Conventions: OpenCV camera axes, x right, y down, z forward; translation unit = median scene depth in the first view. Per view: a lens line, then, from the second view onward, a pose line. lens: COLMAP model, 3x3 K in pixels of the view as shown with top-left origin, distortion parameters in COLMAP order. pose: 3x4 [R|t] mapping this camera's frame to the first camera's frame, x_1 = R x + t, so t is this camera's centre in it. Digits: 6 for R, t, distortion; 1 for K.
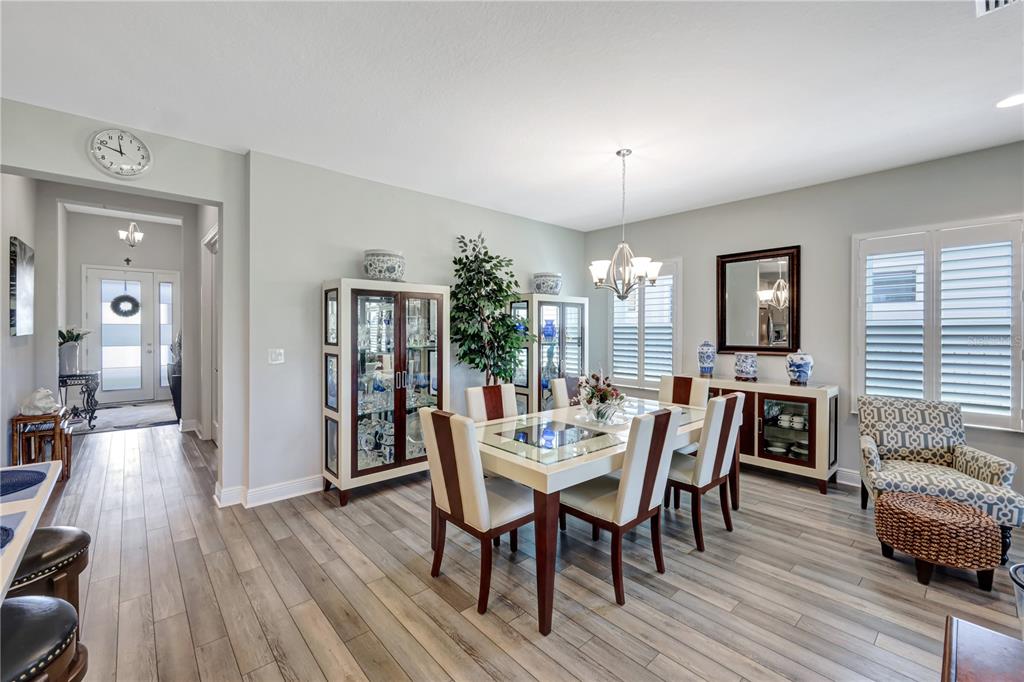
lens RADIAL K [[421.1, 0, 498.1], [0, 421.1, 333.1], [0, 0, 1]] dist [-0.000844, -0.000015]
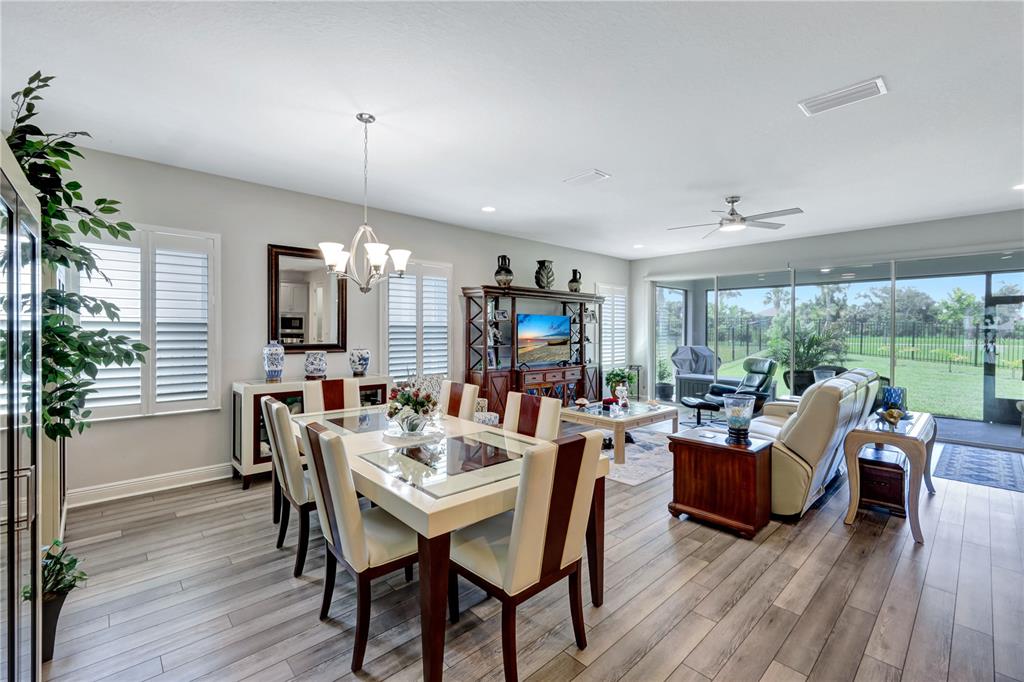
lens RADIAL K [[440.8, 0, 505.2], [0, 440.8, 336.6], [0, 0, 1]] dist [0.000003, -0.000197]
pose [[-0.025399, -0.017460, 0.999525, -0.643750], [0.001235, 0.999846, 0.017497, -0.007269], [-0.999677, 0.001679, -0.025373, 0.800639]]
